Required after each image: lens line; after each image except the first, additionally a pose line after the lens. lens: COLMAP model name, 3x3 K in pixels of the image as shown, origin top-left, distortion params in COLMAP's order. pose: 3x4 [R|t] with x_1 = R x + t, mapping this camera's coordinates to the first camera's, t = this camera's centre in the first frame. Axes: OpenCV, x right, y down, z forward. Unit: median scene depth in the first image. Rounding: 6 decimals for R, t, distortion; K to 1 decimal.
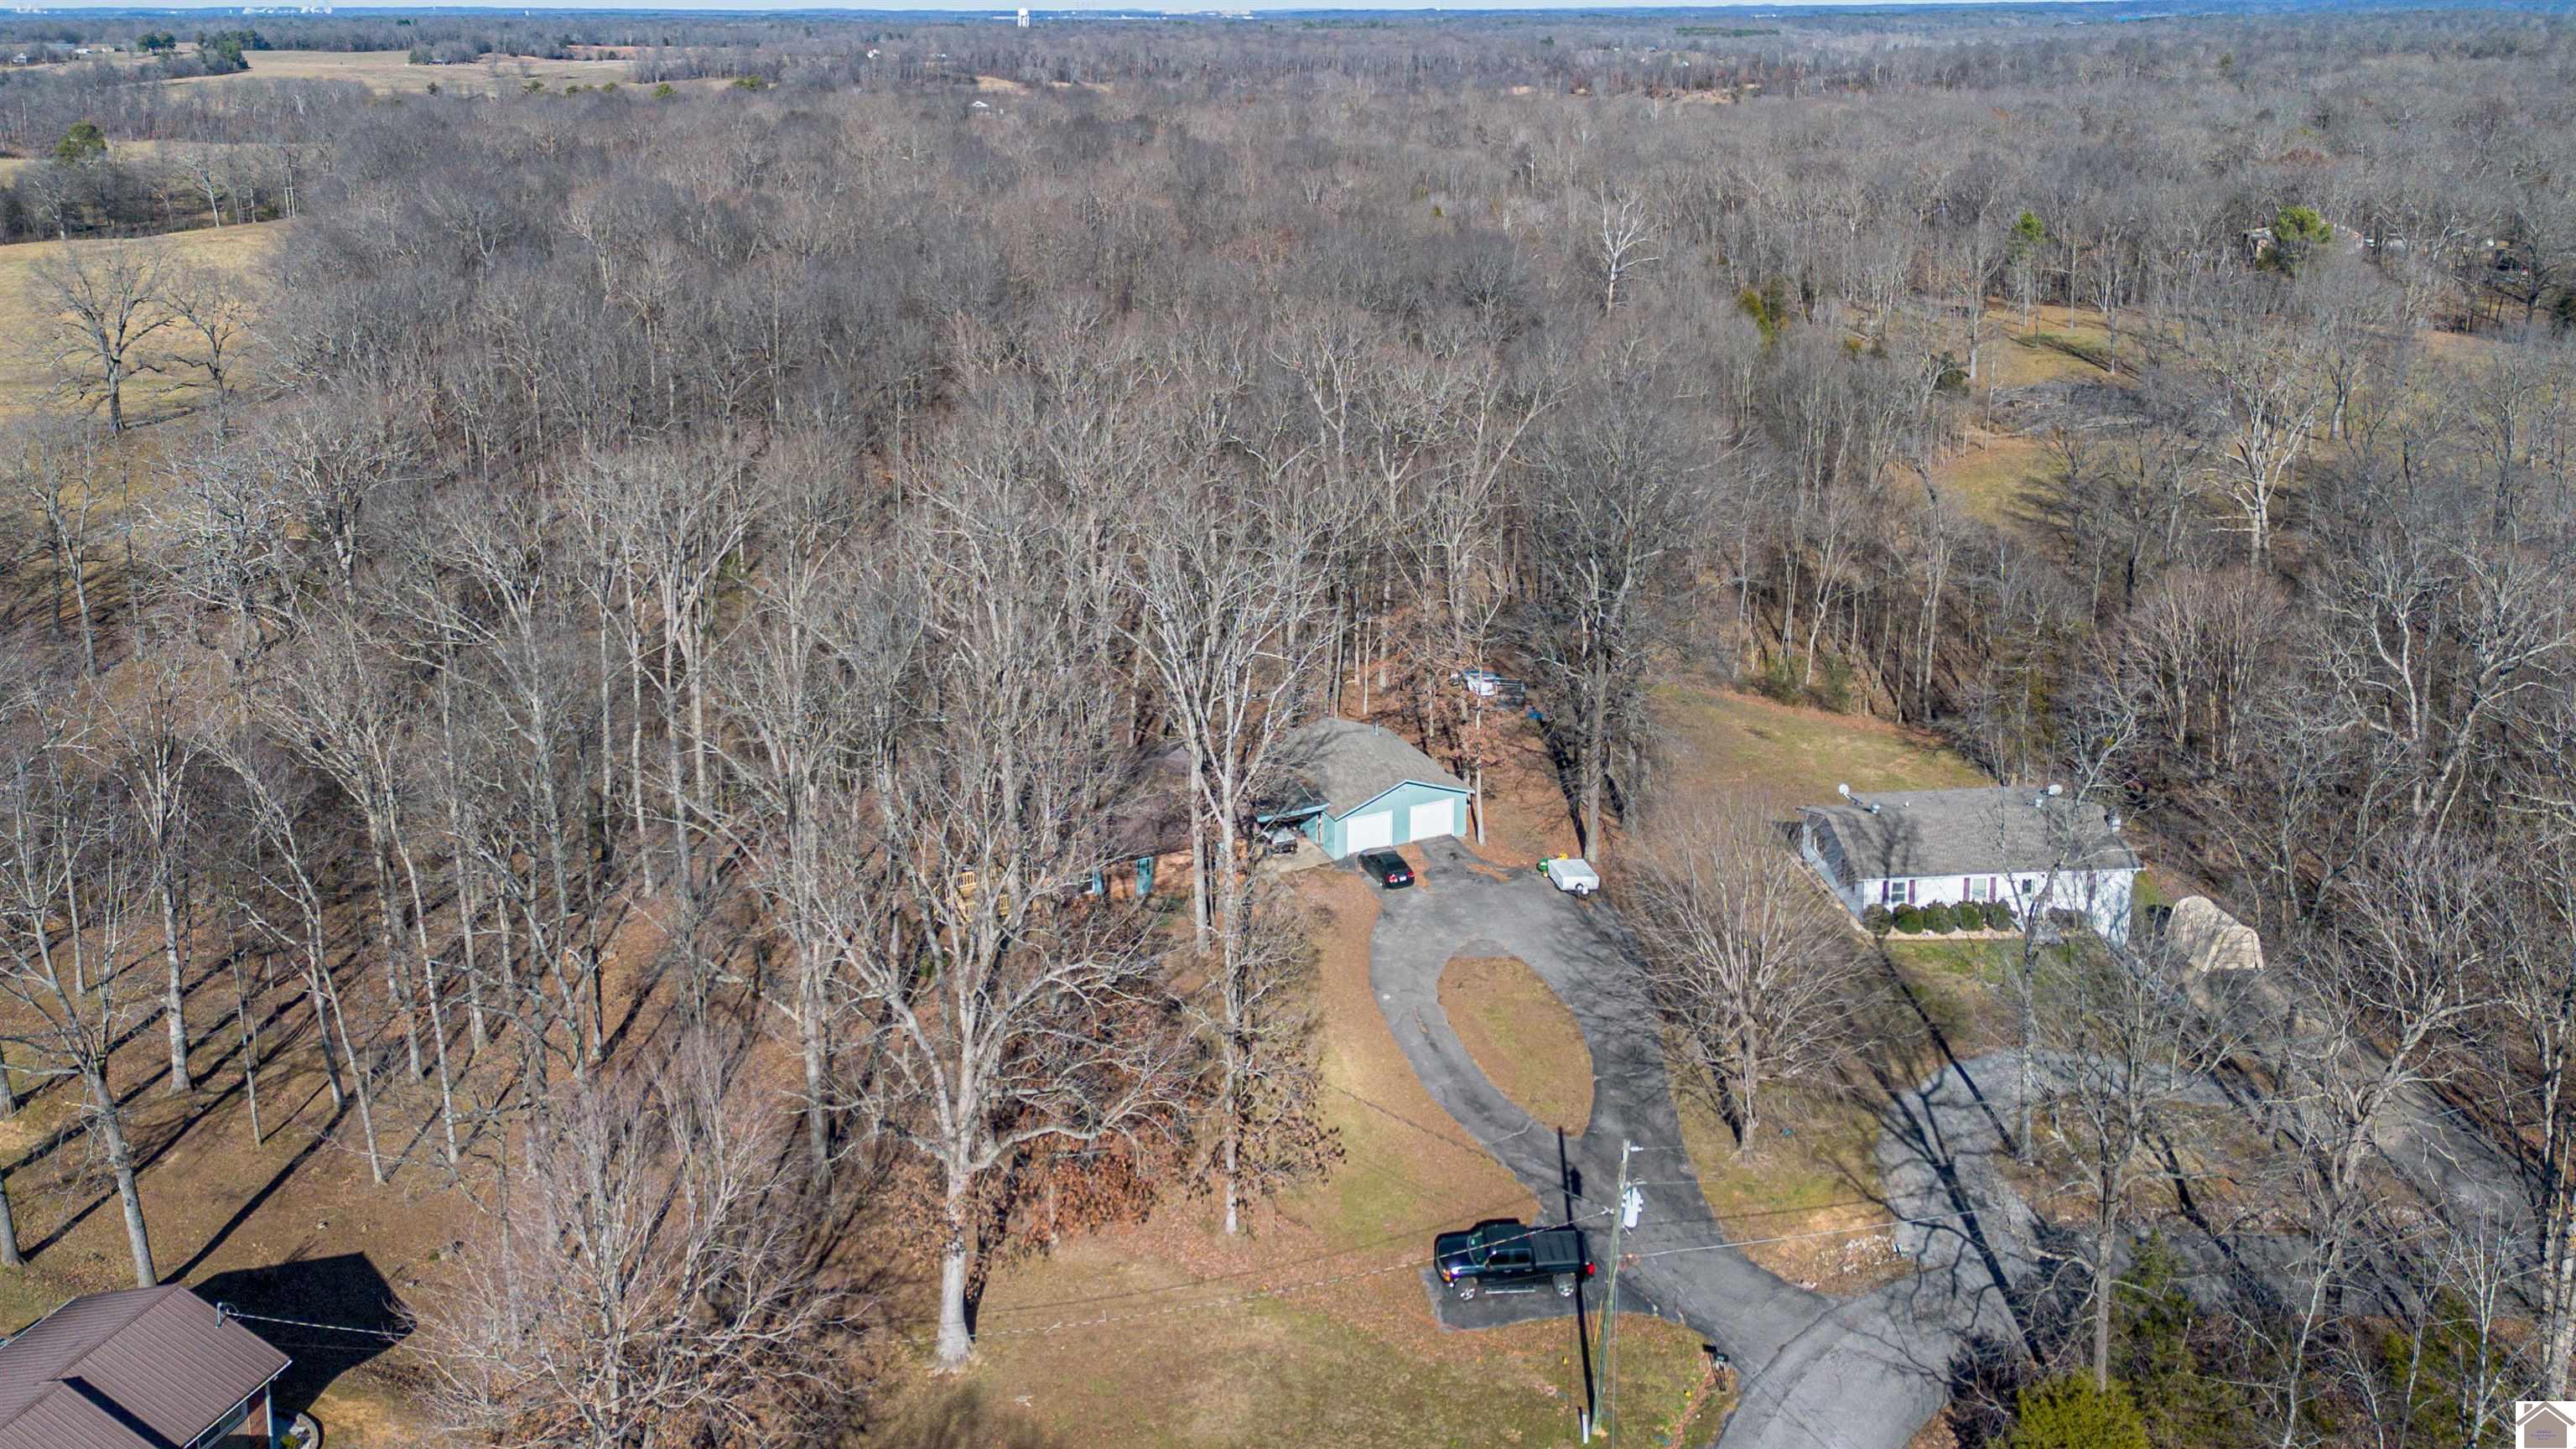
lens RADIAL K [[1871.5, 0, 1288.0], [0, 1871.5, 724.5], [0, 0, 1]] dist [0.076126, -0.051269]
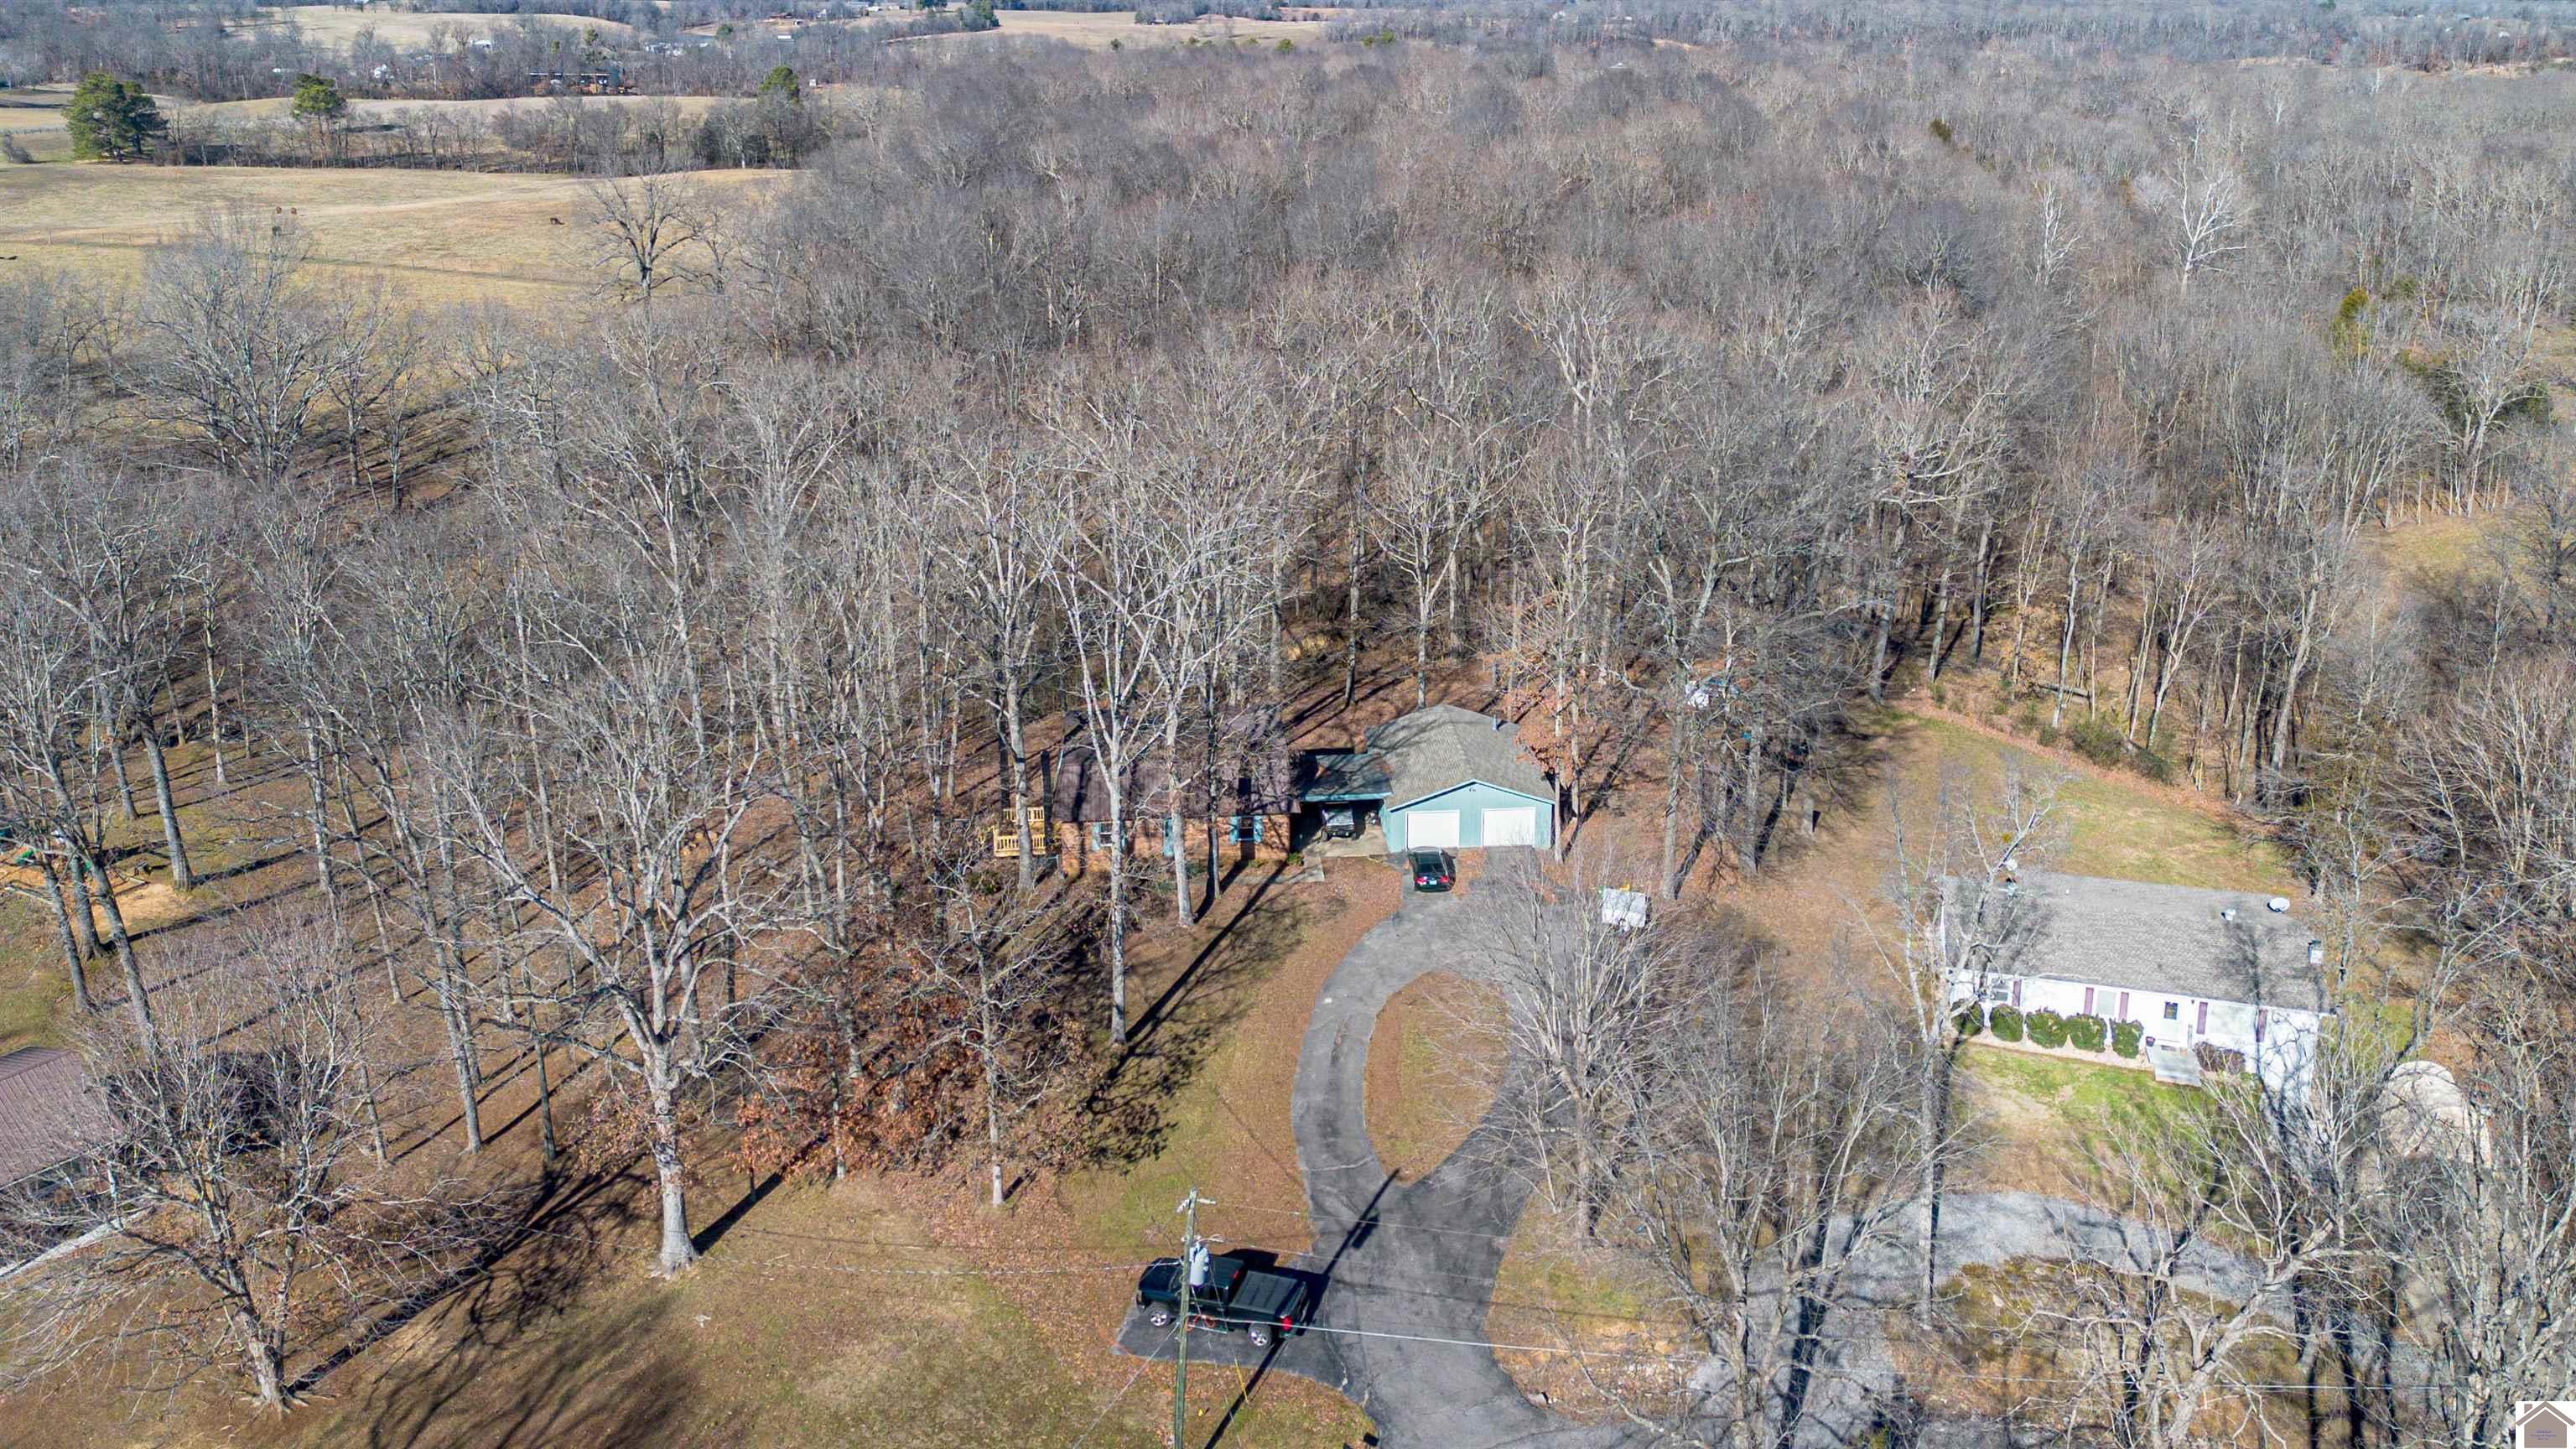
lens RADIAL K [[1871.5, 0, 1288.0], [0, 1871.5, 724.5], [0, 0, 1]] dist [0.076126, -0.051269]
pose [[0.942681, 0.131538, -0.306675, 0.263872], [-0.126273, 0.991304, 0.037039, -0.020772], [0.308880, 0.003809, 0.951093, 0.086665]]
